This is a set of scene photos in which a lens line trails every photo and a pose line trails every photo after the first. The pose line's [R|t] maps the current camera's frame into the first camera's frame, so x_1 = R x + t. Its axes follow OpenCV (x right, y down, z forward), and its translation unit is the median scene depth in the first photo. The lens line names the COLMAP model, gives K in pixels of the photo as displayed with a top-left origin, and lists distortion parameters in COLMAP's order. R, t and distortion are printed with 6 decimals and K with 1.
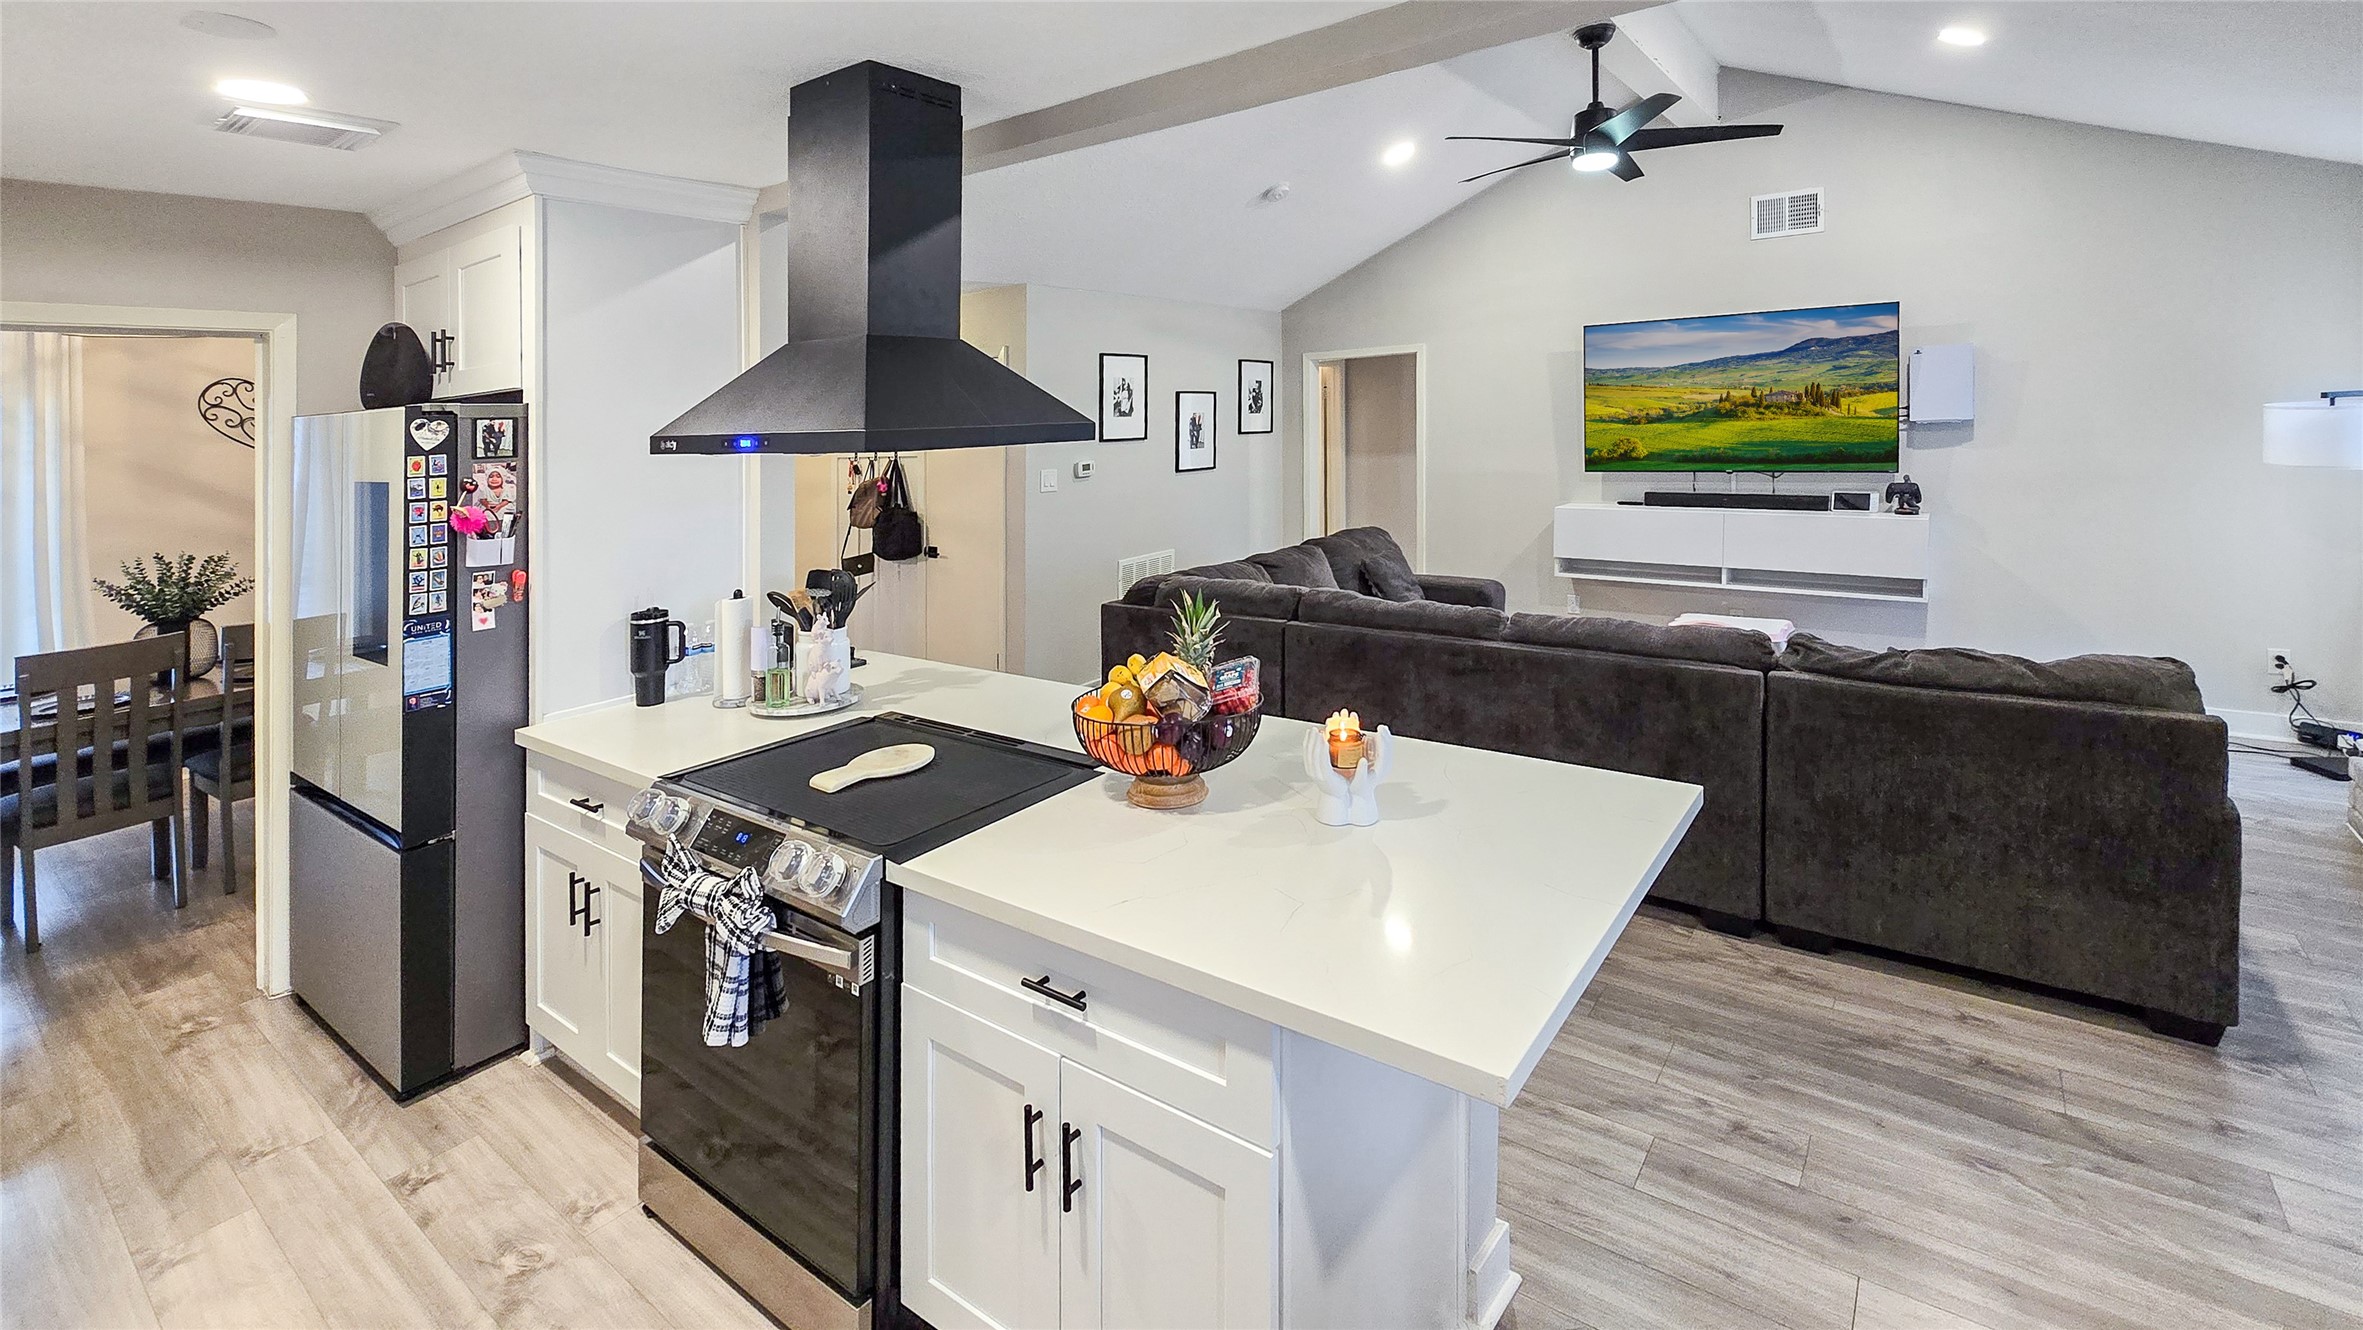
lens RADIAL K [[1040.4, 0, 1181.5], [0, 1040.4, 665.0], [0, 0, 1]] dist [-0.014757, -0.000145]
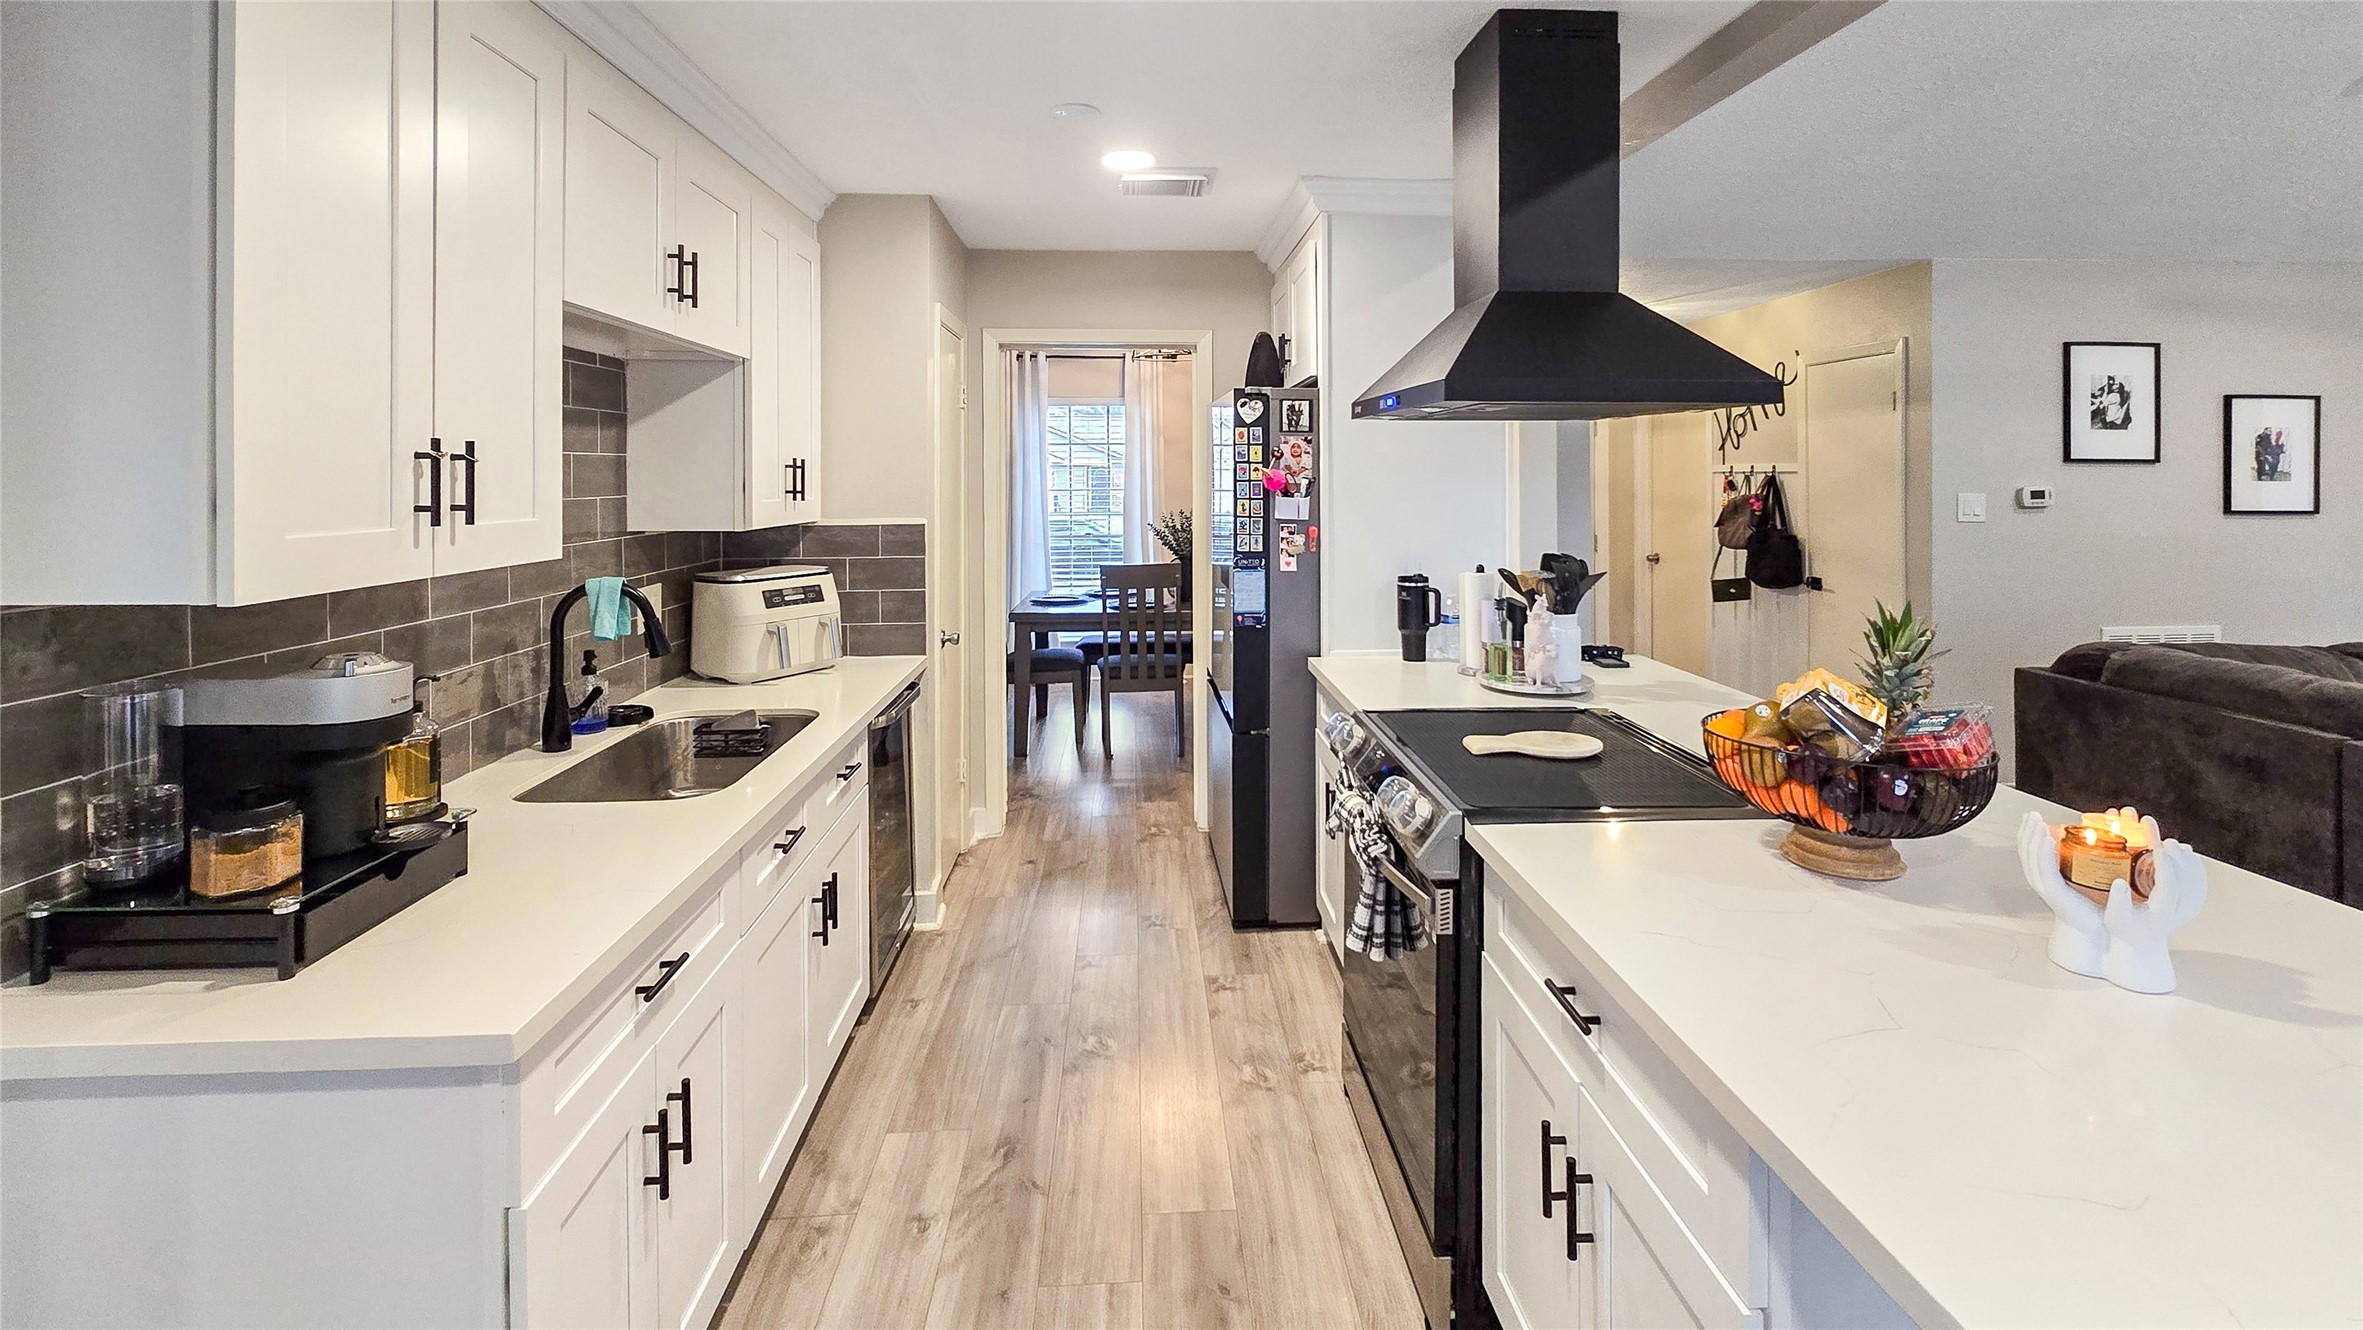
lens RADIAL K [[990.0, 0, 1181.5], [0, 990.0, 665.0], [0, 0, 1]] dist [-0.012228, 0.000611]
pose [[0.632667, 0.175412, -0.754297, 0.206175], [-0.191631, 0.979179, 0.066977, 0.025015], [0.750340, 0.102173, 0.653108, 0.120347]]
